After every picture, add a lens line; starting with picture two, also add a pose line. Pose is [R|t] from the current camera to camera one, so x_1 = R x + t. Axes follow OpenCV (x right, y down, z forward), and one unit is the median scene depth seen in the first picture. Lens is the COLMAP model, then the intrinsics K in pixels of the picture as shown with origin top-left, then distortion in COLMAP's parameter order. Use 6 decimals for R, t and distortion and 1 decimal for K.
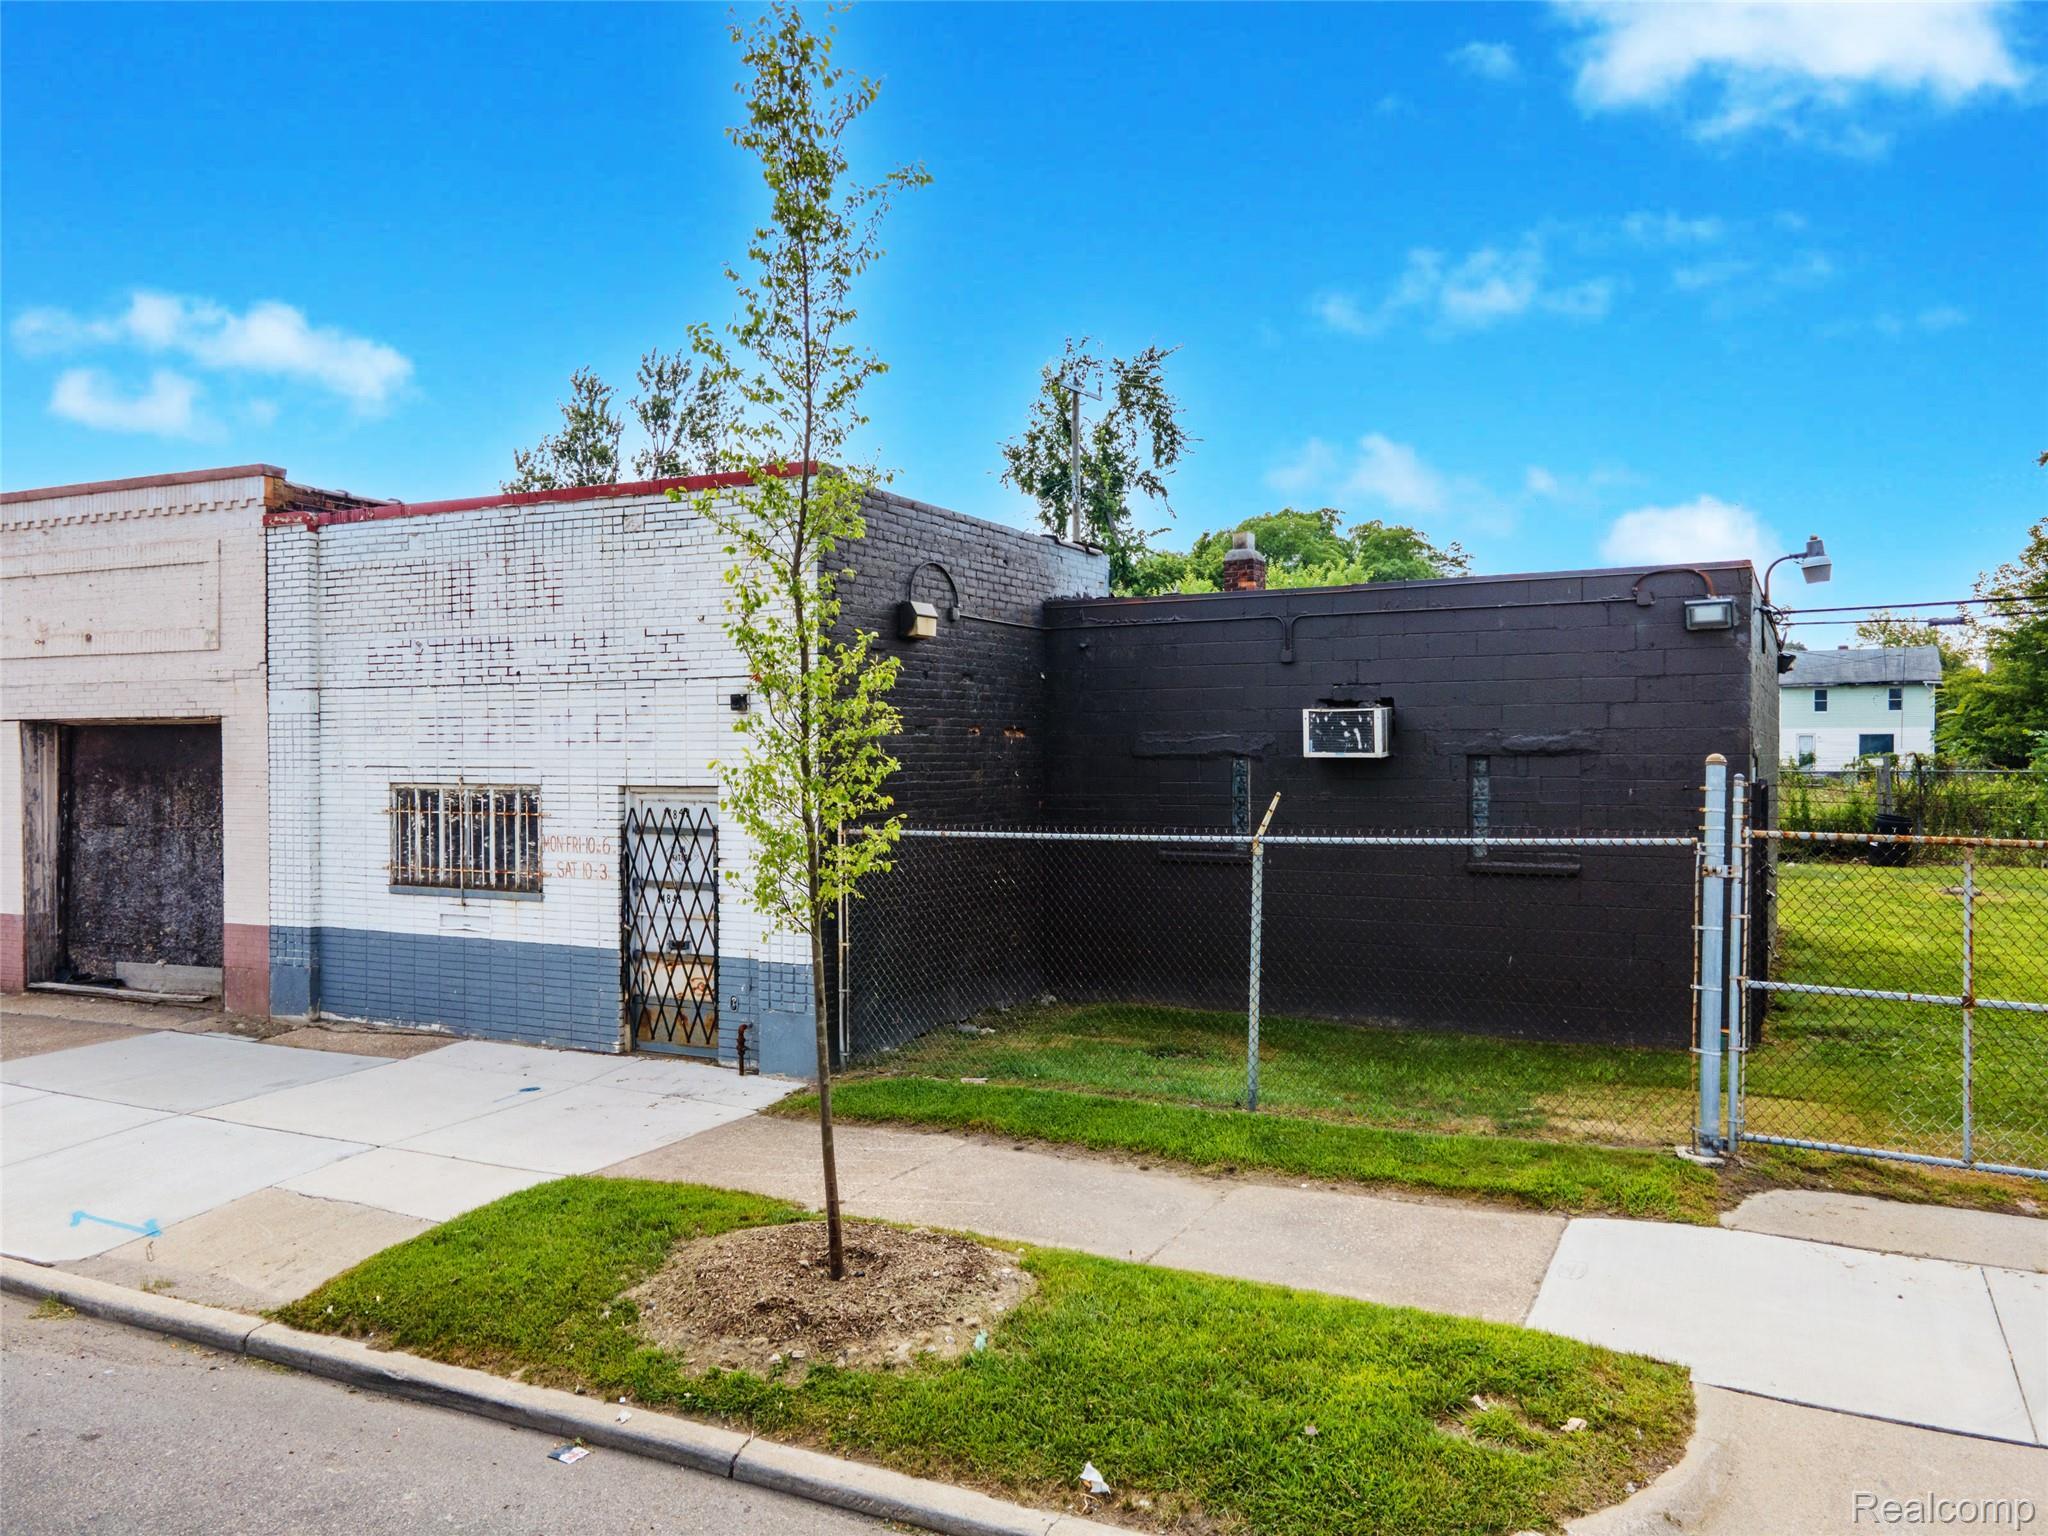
lens RADIAL K [[1502.7, 0, 1013.1], [0, 1502.7, 771.5], [0, 0, 1]] dist [-0.000595, 0.076935]
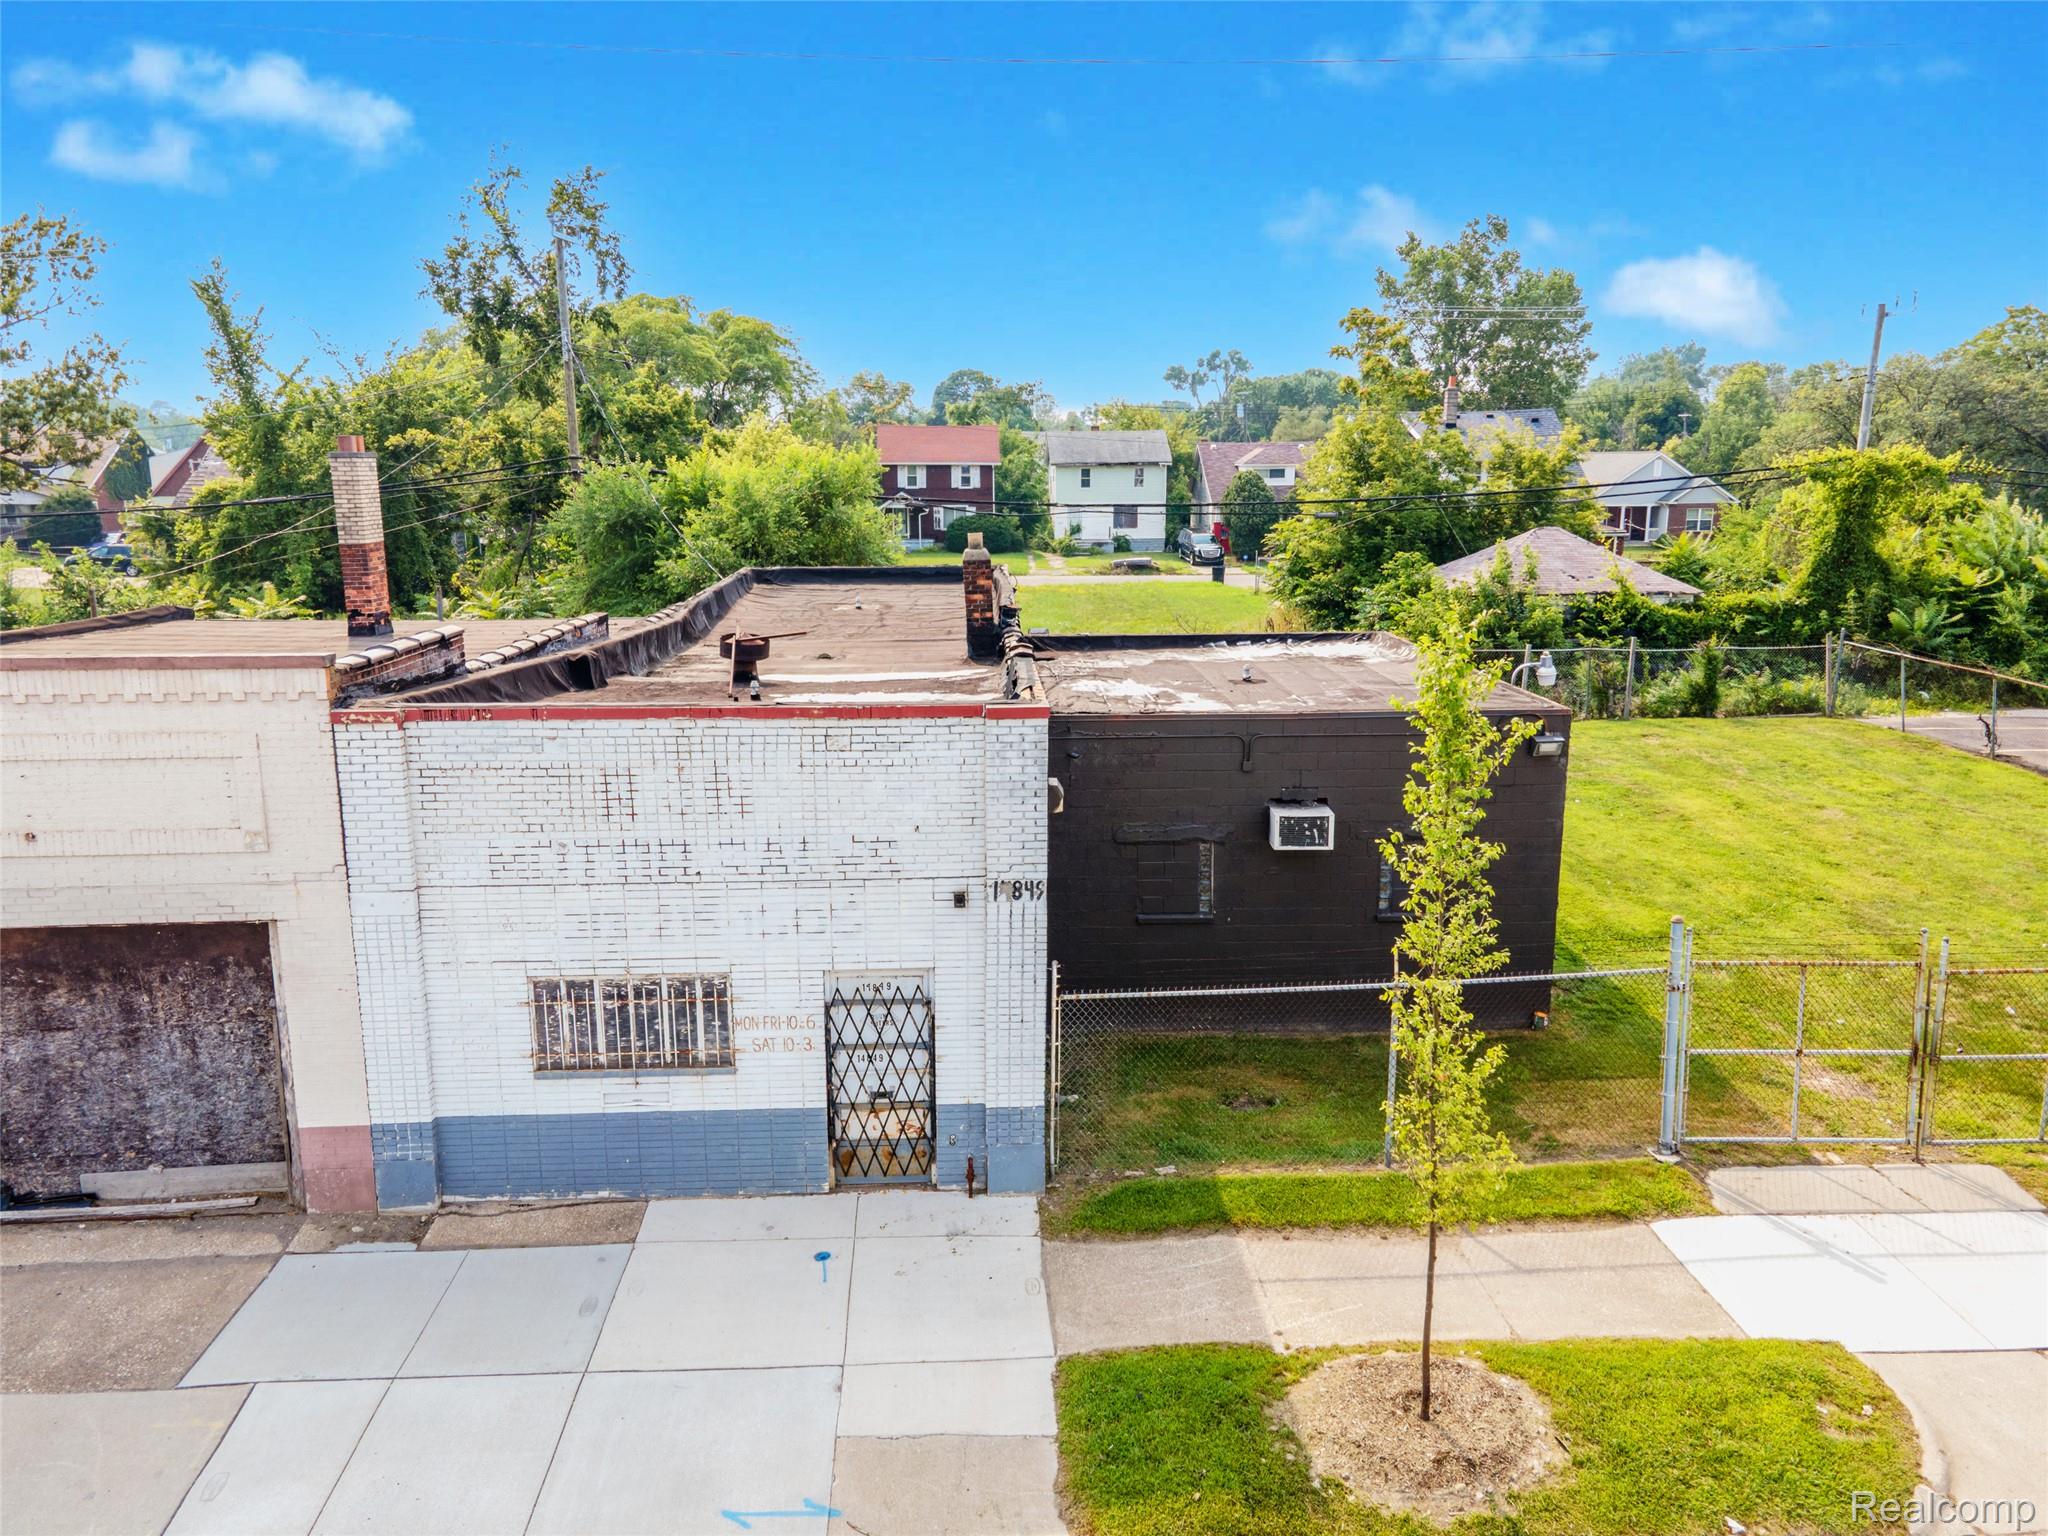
lens RADIAL K [[1498.0, 0, 1024.0], [0, 1498.0, 768.0], [0, 0, 1]] dist [0.005034, 0.063625]
pose [[0.868248, -0.103778, 0.485155, -0.642792], [0.010457, 0.981489, 0.191234, -0.342036], [-0.496020, -0.160966, 0.853261, -0.000765]]
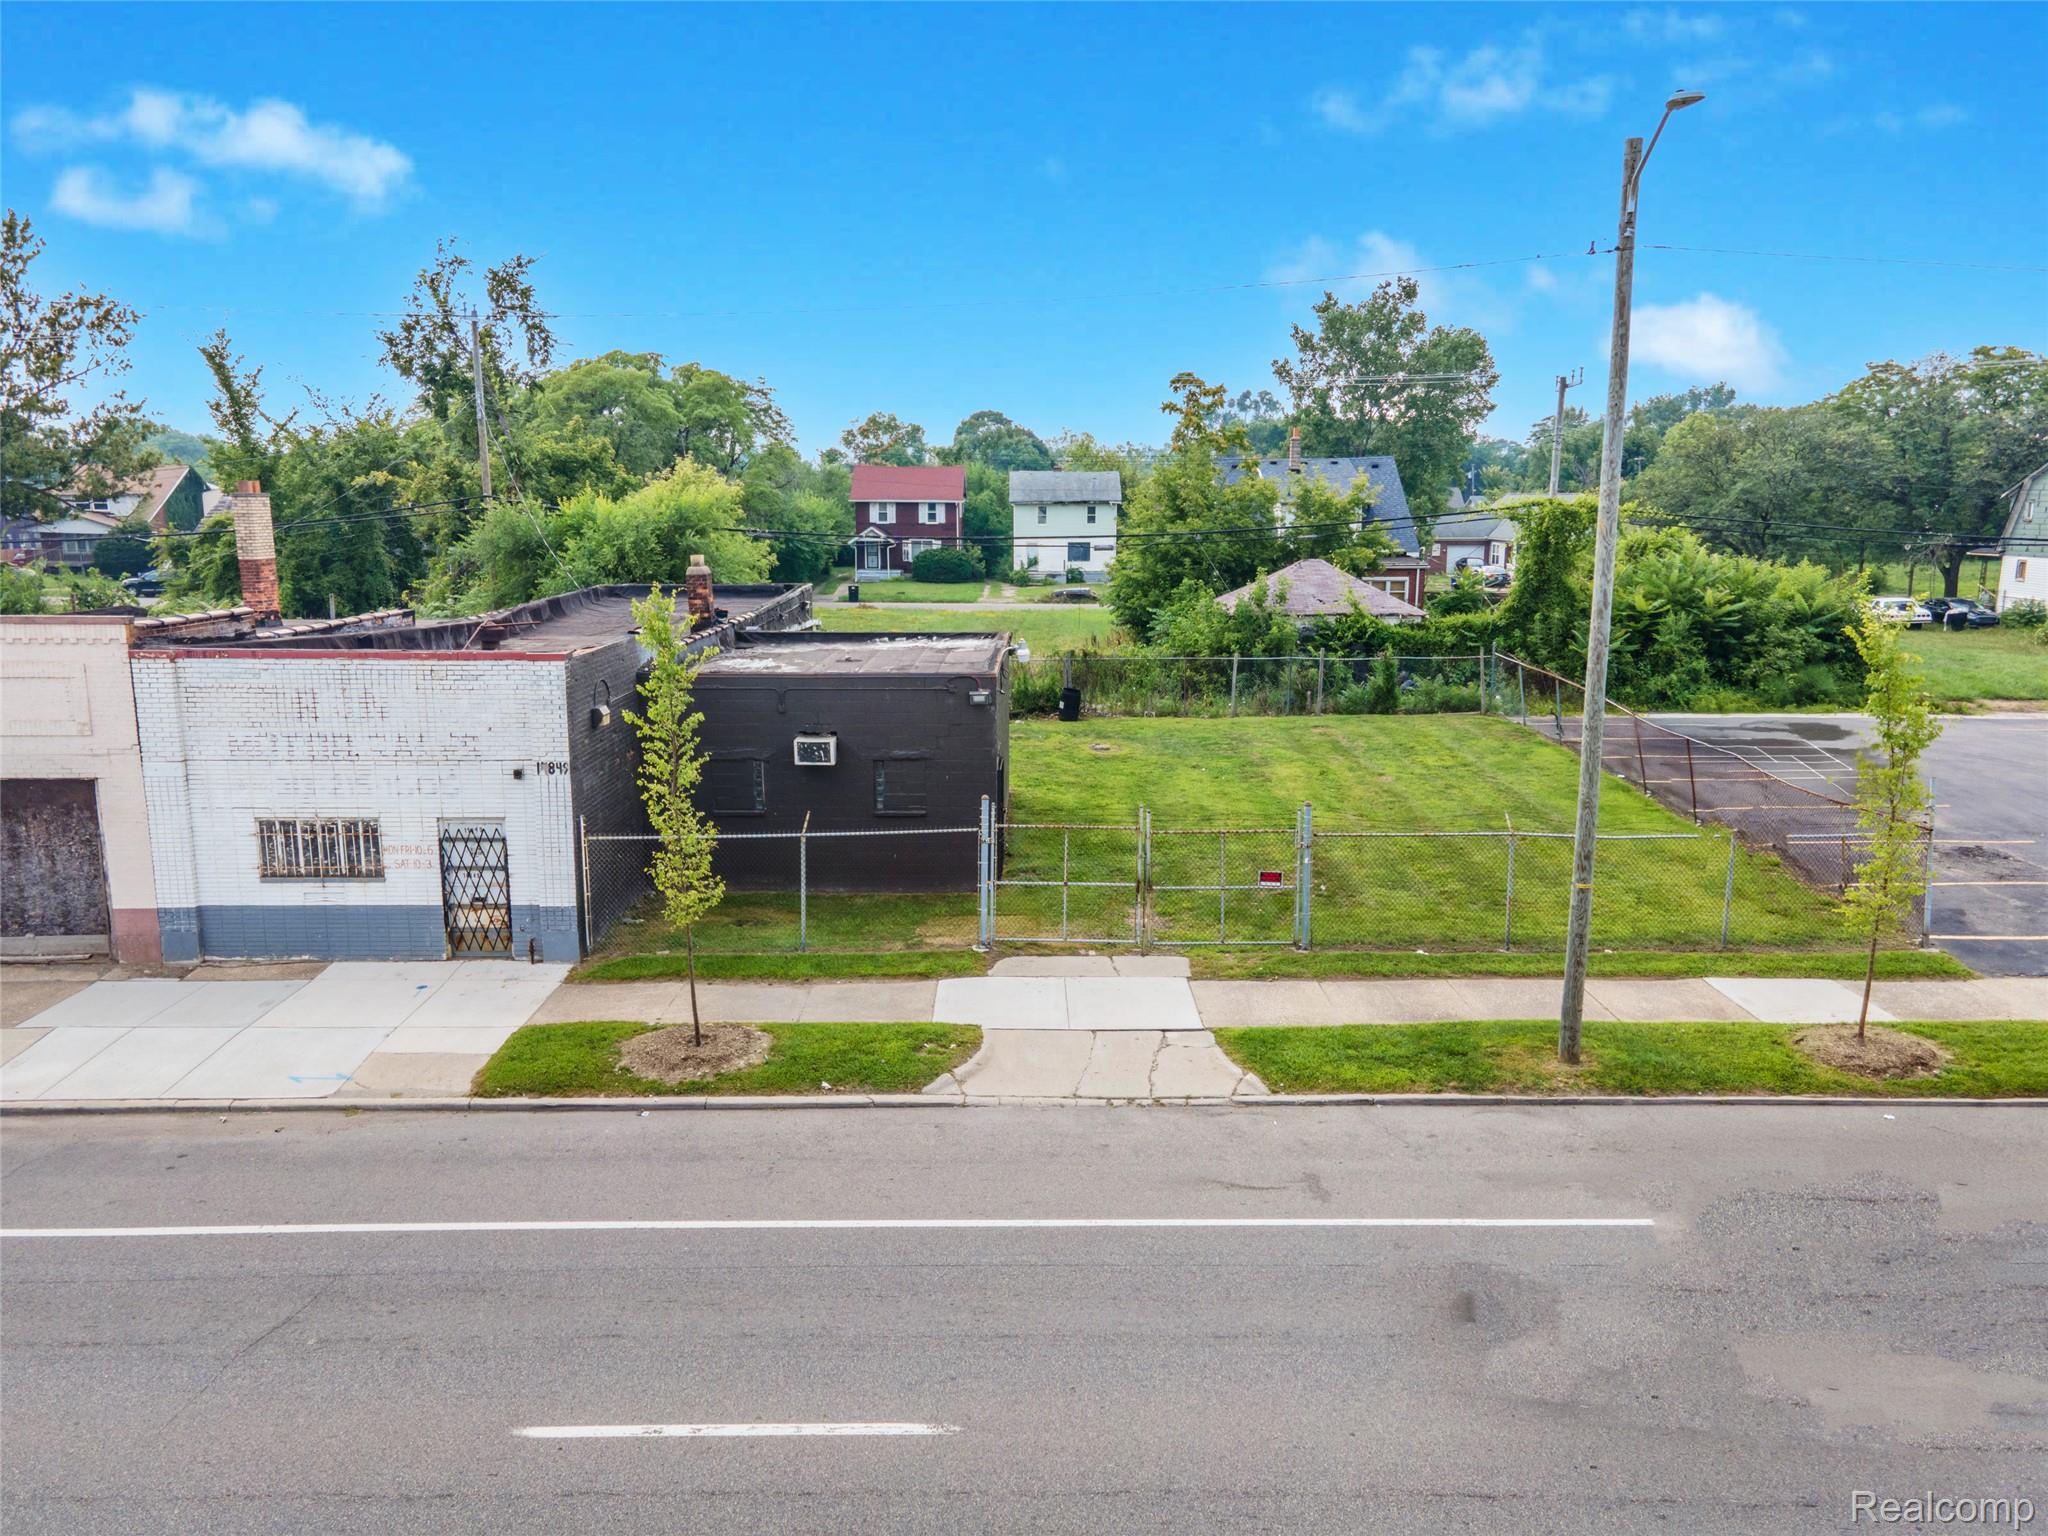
lens RADIAL K [[1498.0, 0, 1024.0], [0, 1498.0, 768.0], [0, 0, 1]] dist [0.005034, 0.063625]
pose [[0.889156, -0.081560, 0.450277, -0.432800], [0.005337, 0.985770, 0.168018, -0.341139], [-0.457572, -0.146991, 0.876938, -0.879636]]
